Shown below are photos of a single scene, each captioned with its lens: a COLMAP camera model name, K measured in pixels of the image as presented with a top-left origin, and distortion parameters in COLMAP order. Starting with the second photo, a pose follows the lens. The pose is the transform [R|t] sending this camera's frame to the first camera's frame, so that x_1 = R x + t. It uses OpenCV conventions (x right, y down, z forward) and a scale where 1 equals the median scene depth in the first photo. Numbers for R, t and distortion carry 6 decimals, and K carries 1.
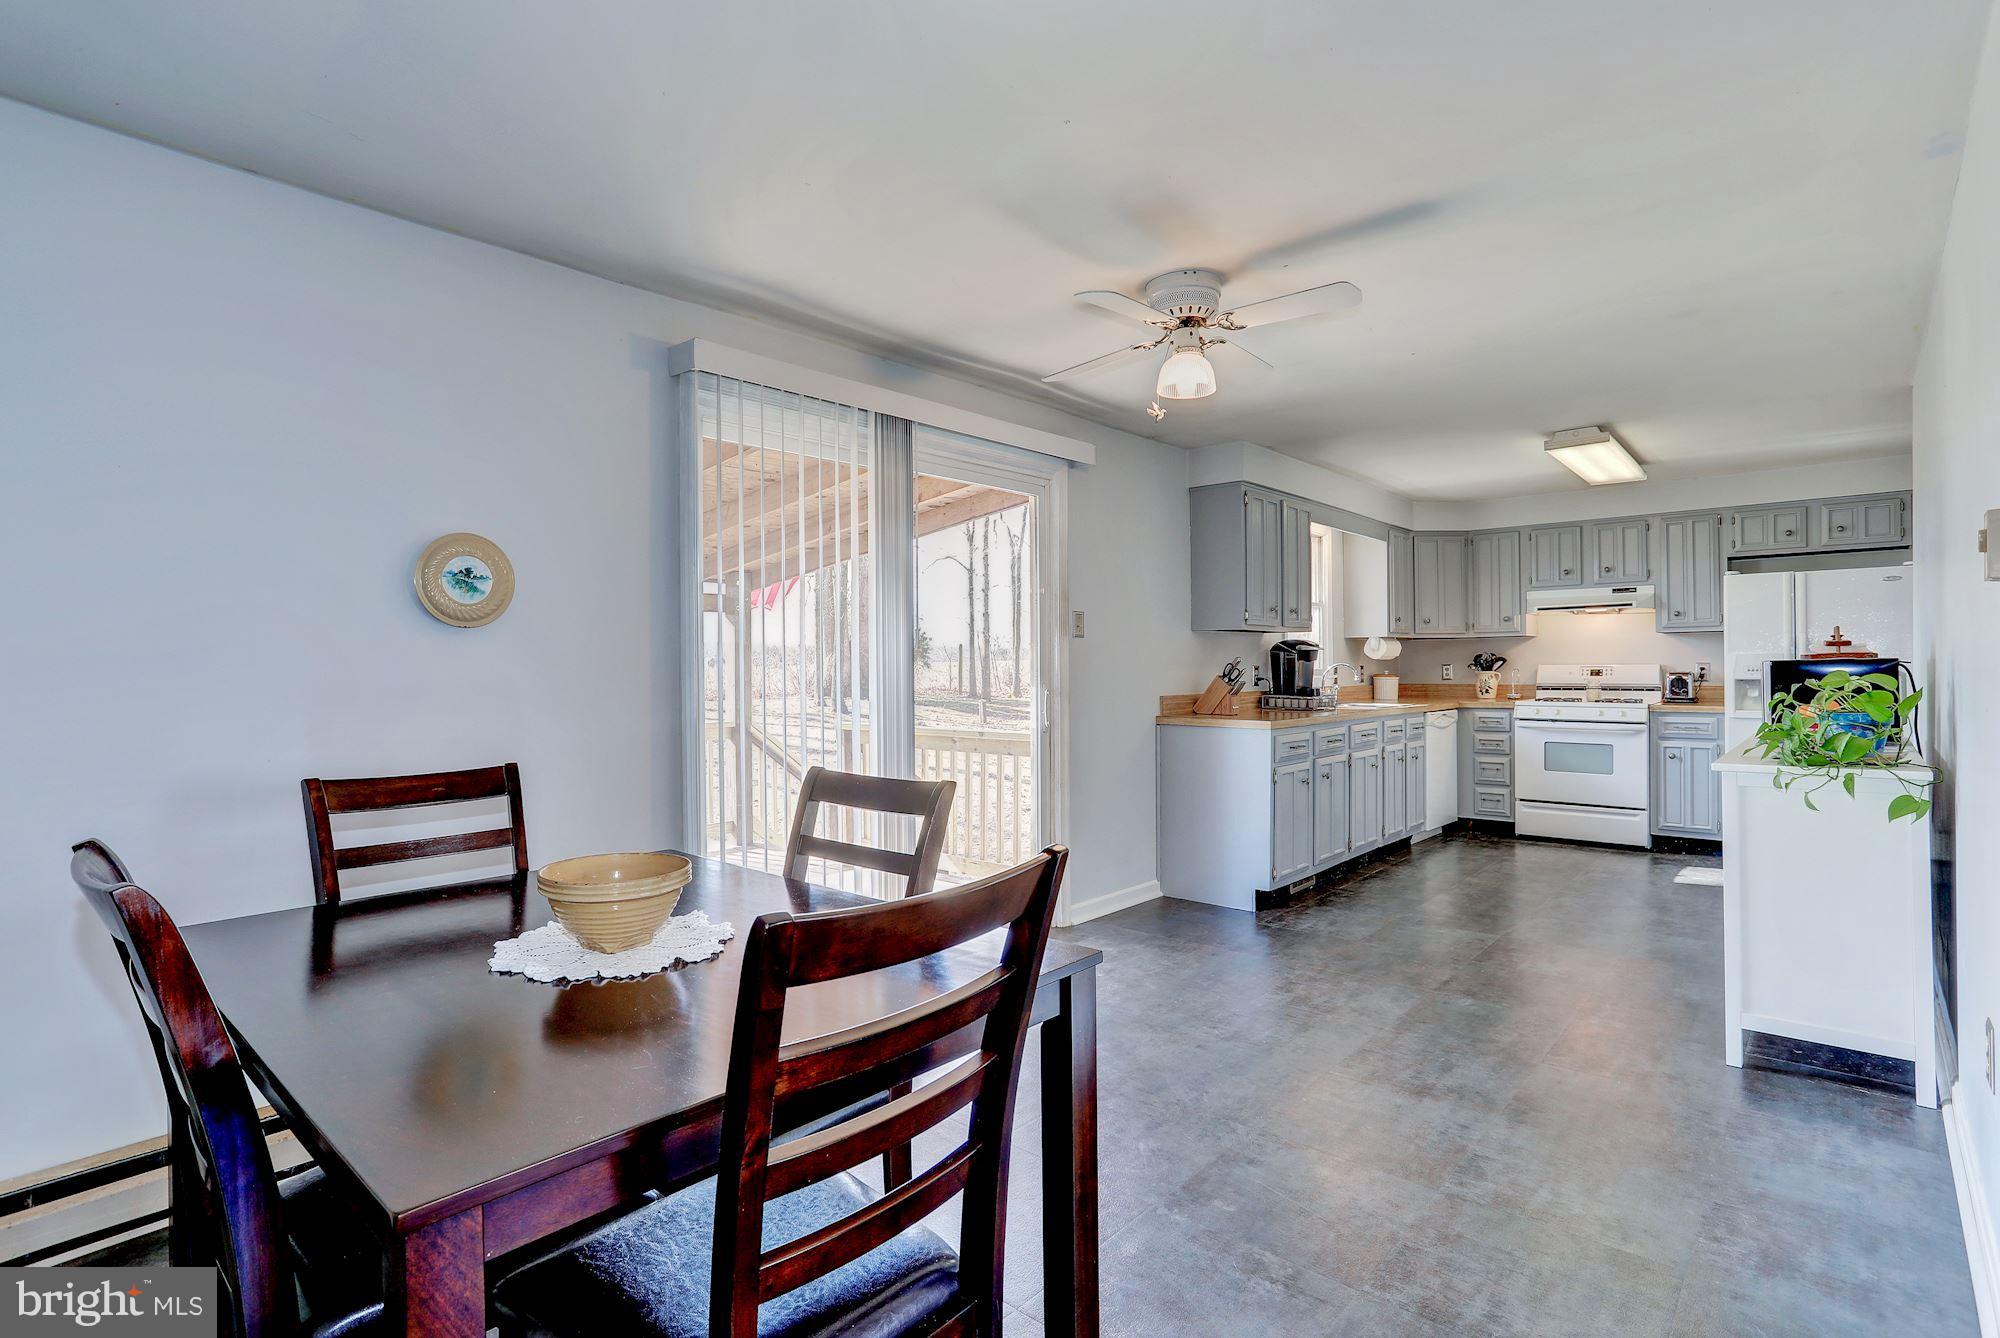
lens RADIAL K [[980.0, 0, 996.9], [0, 980.0, 665.6], [0, 0, 1]] dist [-0.040449, 0.014518]
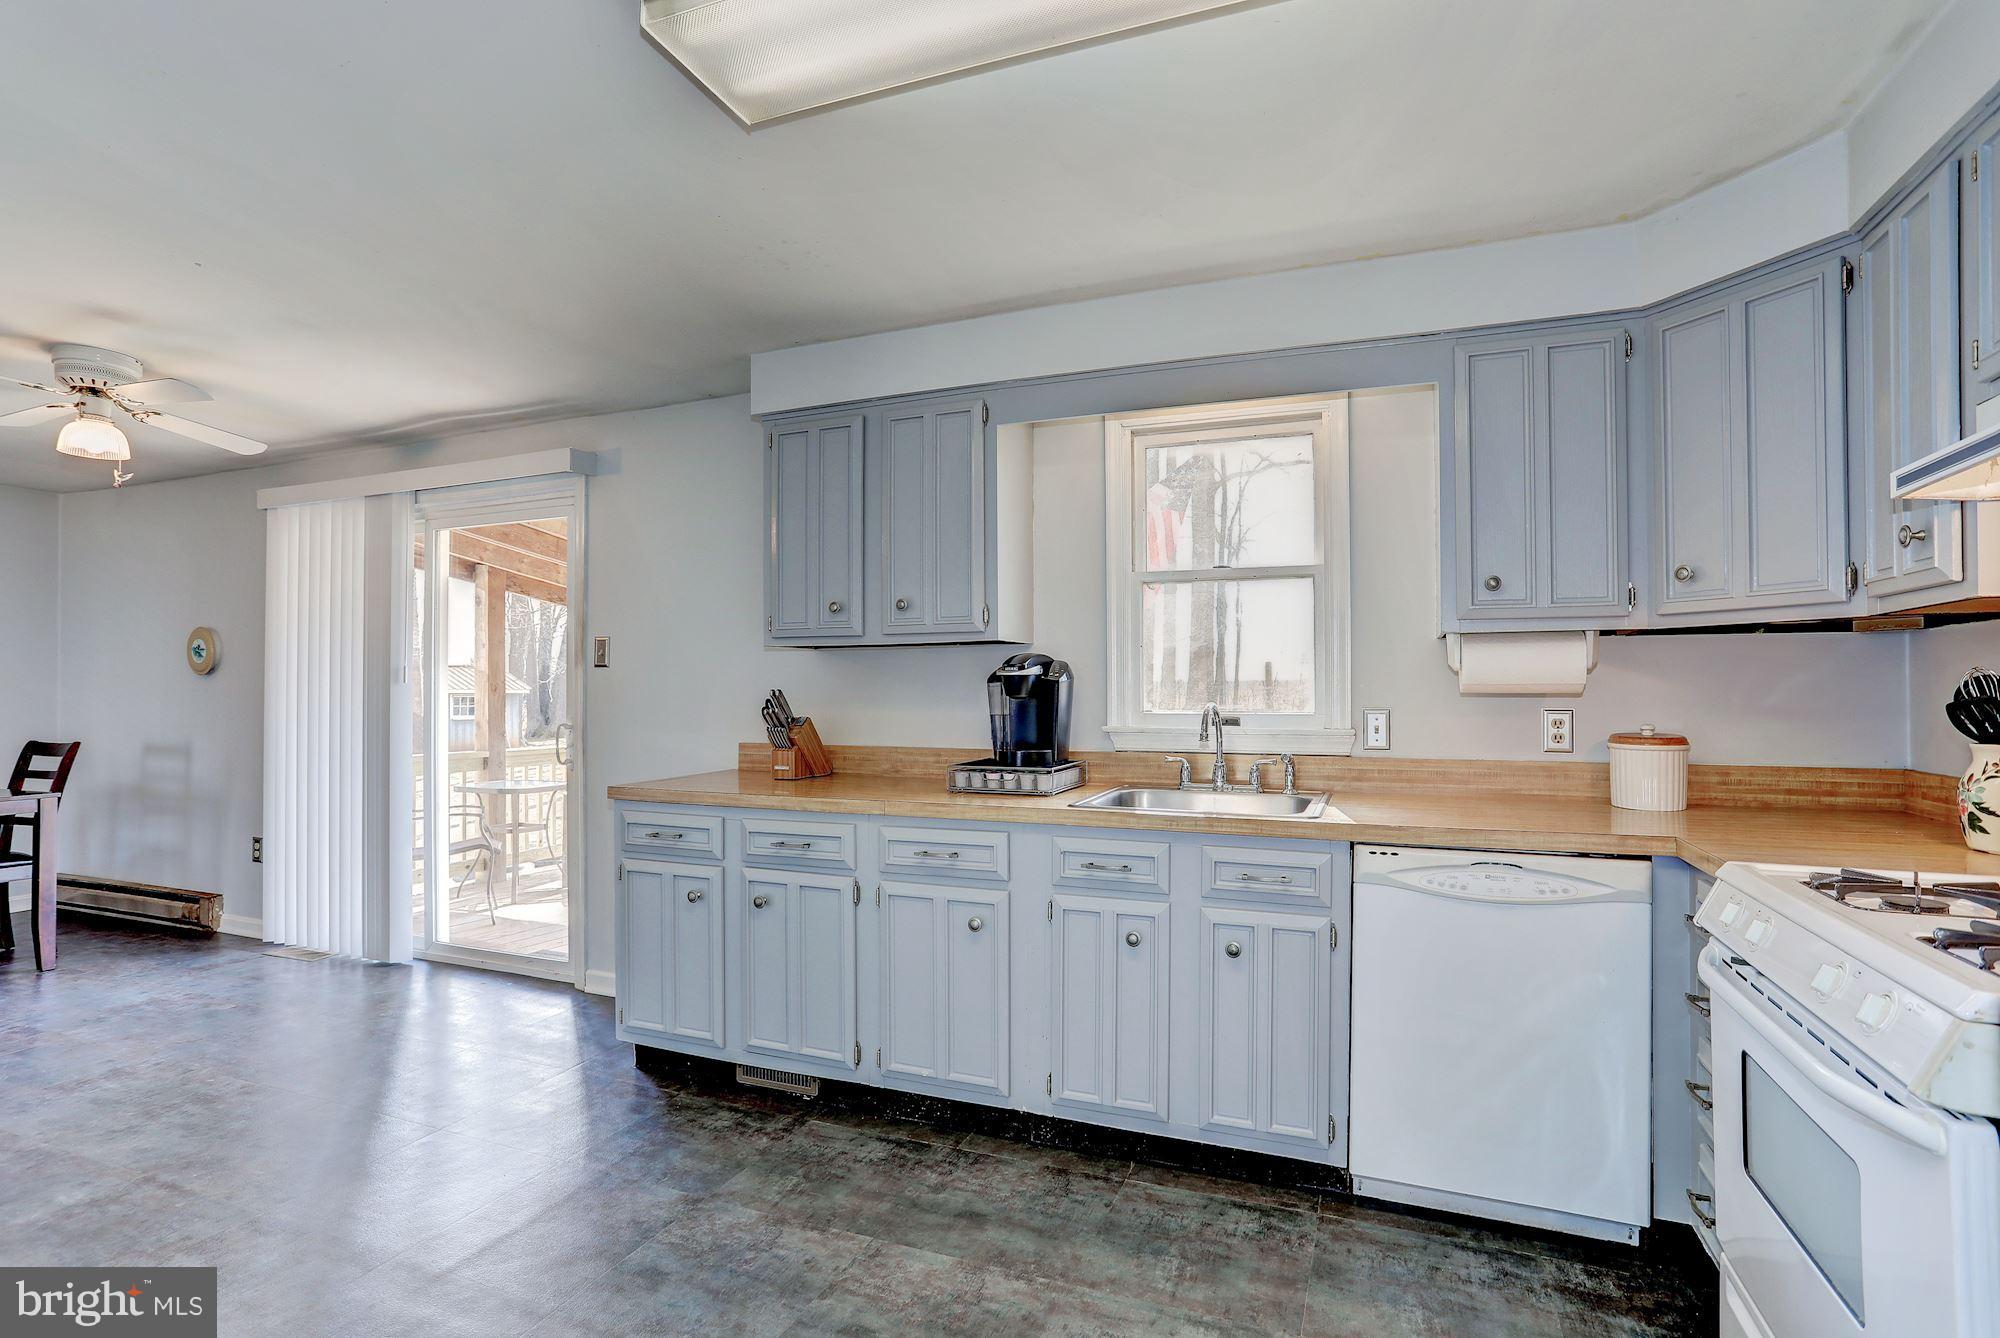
lens RADIAL K [[980.0, 0, 1001.1], [0, 980.0, 678.7], [0, 0, 1]] dist [-0.040449, 0.014518]
pose [[0.334508, -0.002511, -0.942390, 0.743678], [-0.000977, 0.999995, -0.003011, -0.011864], [0.942392, 0.001928, 0.334504, 0.768286]]
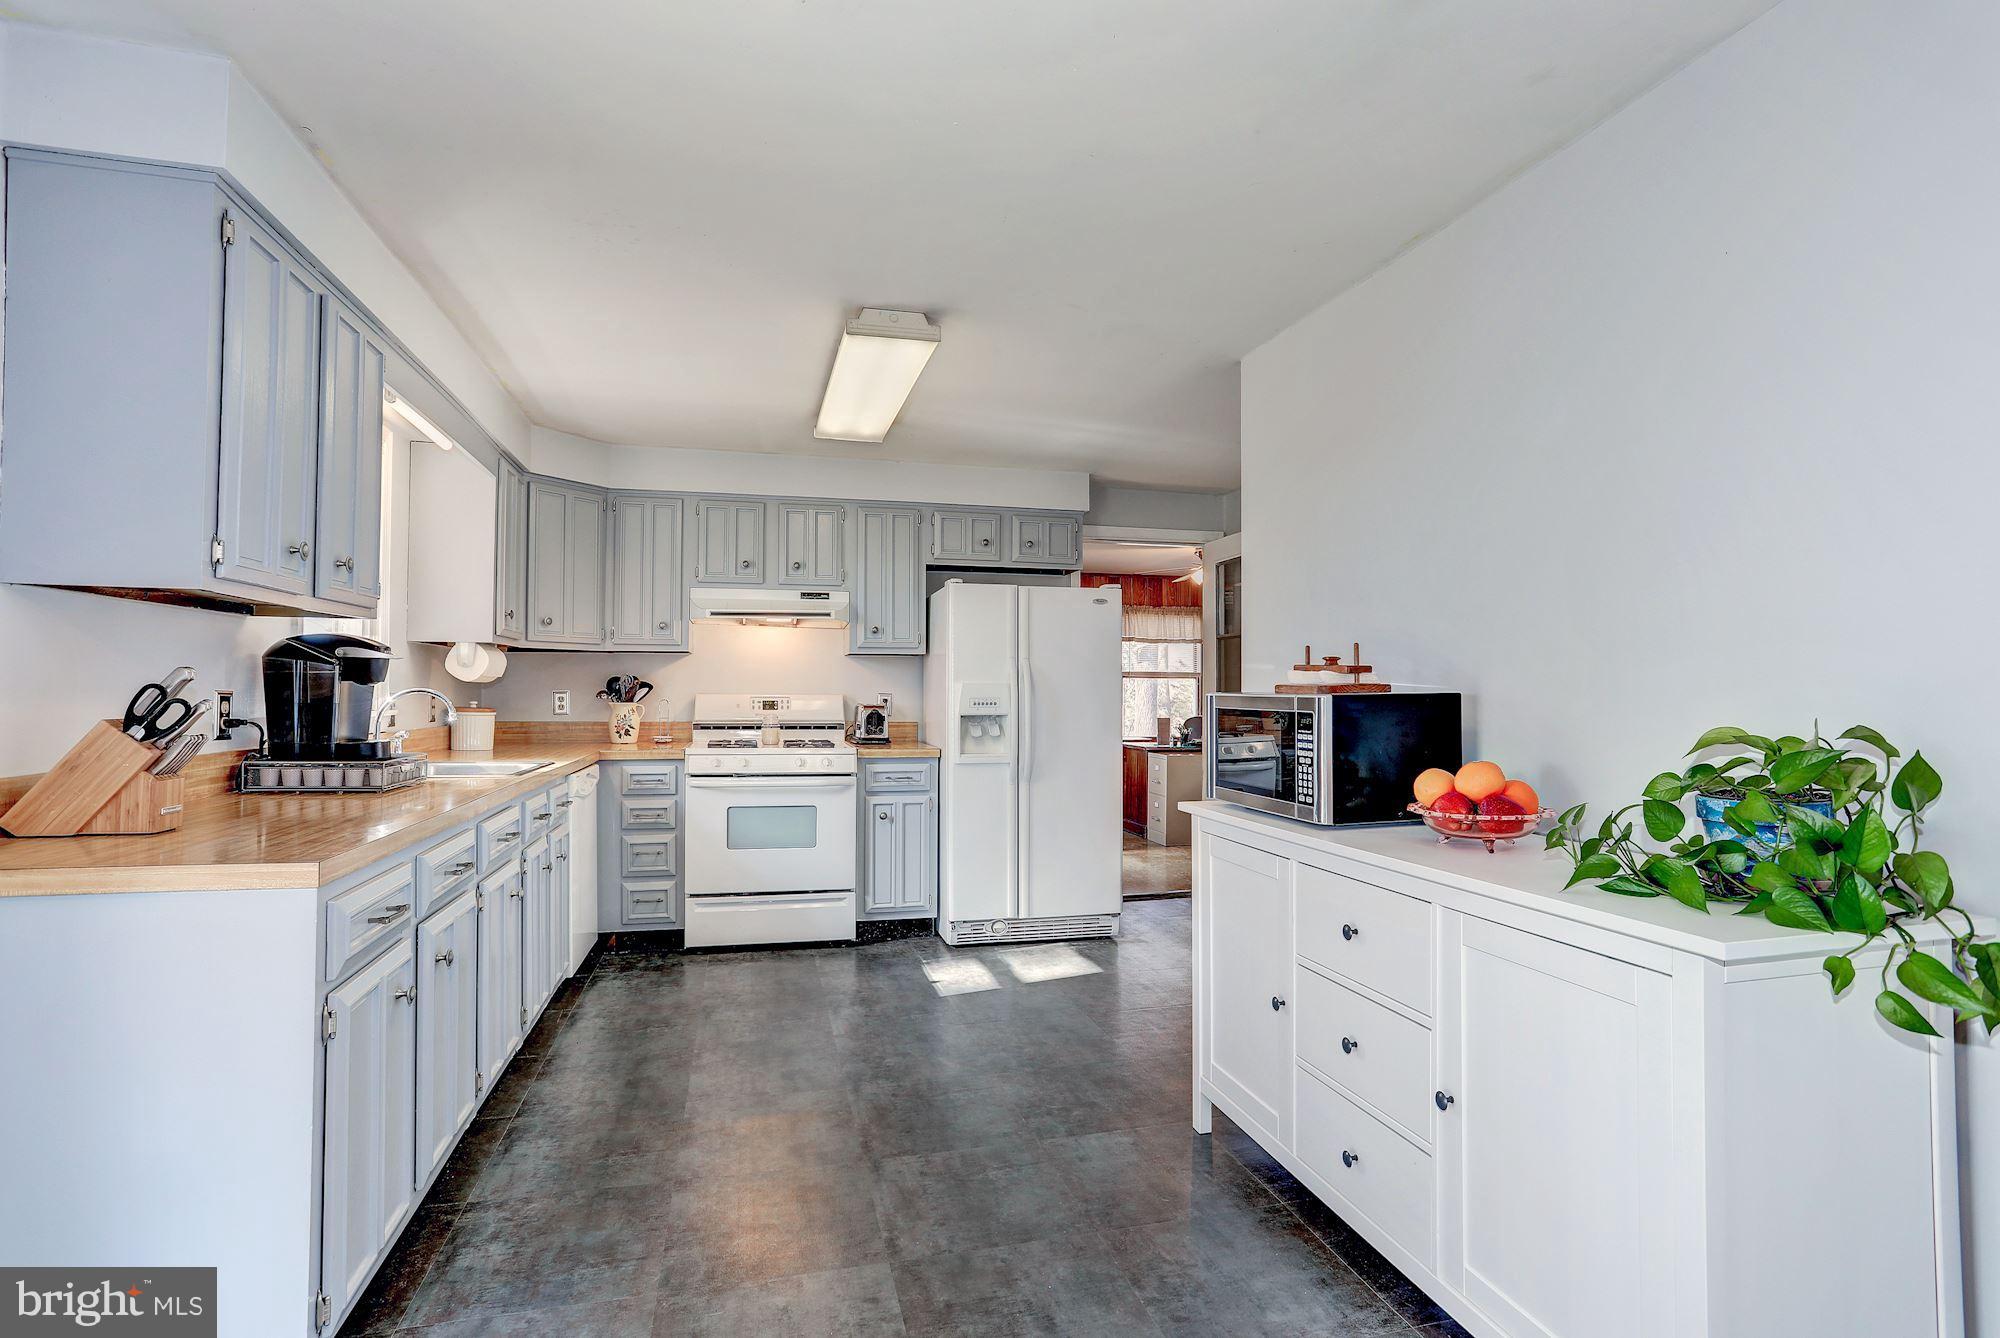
lens RADIAL K [[980.0, 0, 1005.4], [0, 980.0, 678.6], [0, 0, 1]] dist [-0.040449, 0.014518]
pose [[0.552462, 0.020676, 0.833282, 0.102198], [-0.009443, 0.999783, -0.018546, -0.000995], [-0.833485, 0.002377, 0.552537, 0.469596]]
